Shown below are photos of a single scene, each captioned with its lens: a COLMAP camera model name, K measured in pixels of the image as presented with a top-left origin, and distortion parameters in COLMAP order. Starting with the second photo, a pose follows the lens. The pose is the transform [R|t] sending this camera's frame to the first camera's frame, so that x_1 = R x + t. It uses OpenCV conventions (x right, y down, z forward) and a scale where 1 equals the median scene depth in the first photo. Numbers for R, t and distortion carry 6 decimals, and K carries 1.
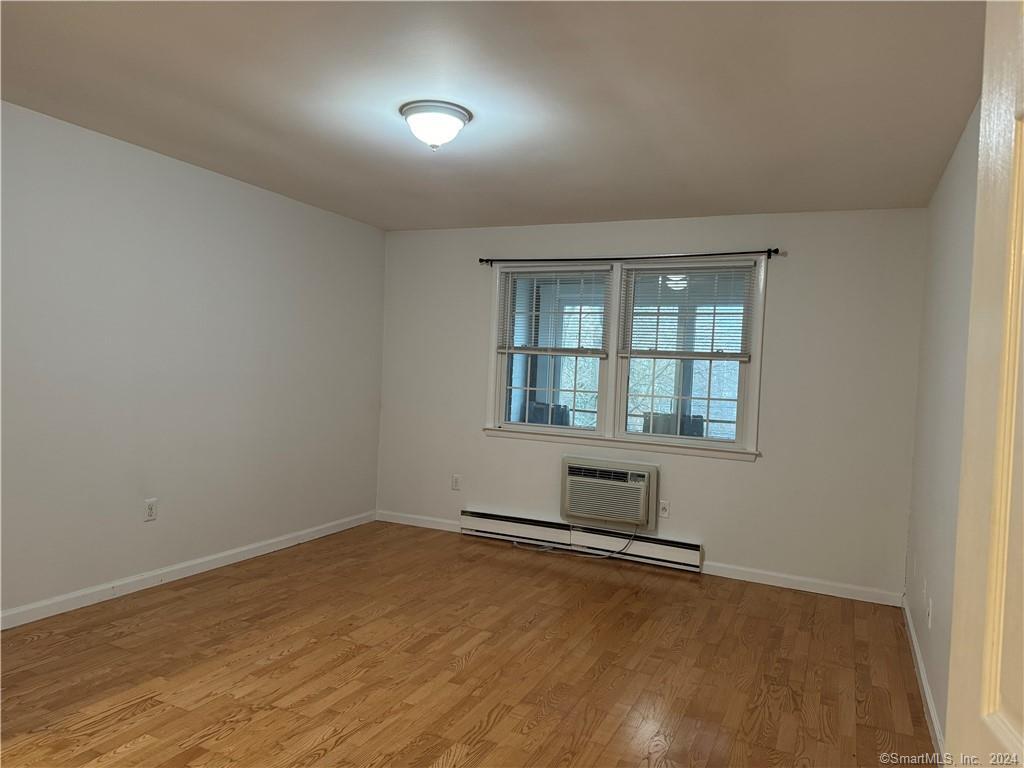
lens RADIAL K [[706.8, 0, 512.0], [0, 706.8, 384.0], [0, 0, 1]] dist [0.001368, -0.001595]
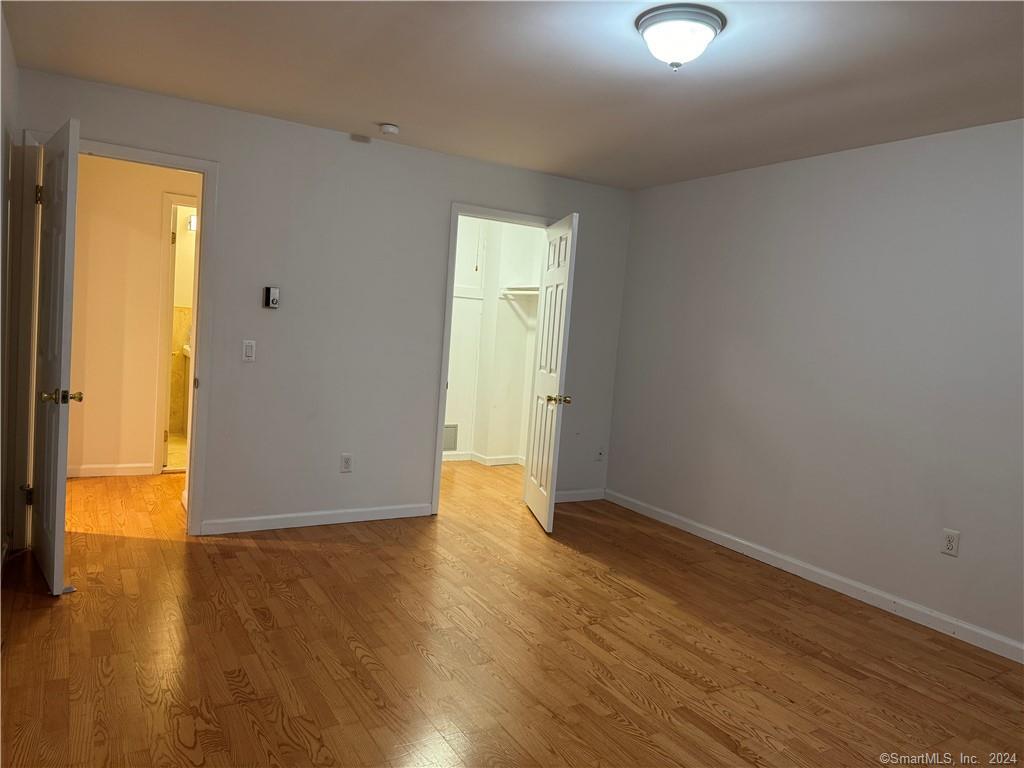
lens RADIAL K [[702.7, 0, 513.2], [0, 702.7, 390.5], [0, 0, 1]] dist [0.154900, -0.249181]
pose [[-0.532601, -0.007525, -0.846333, 0.657188], [-0.123713, 0.989913, 0.069052, 0.001414], [0.837276, 0.141480, -0.528159, 1.281464]]
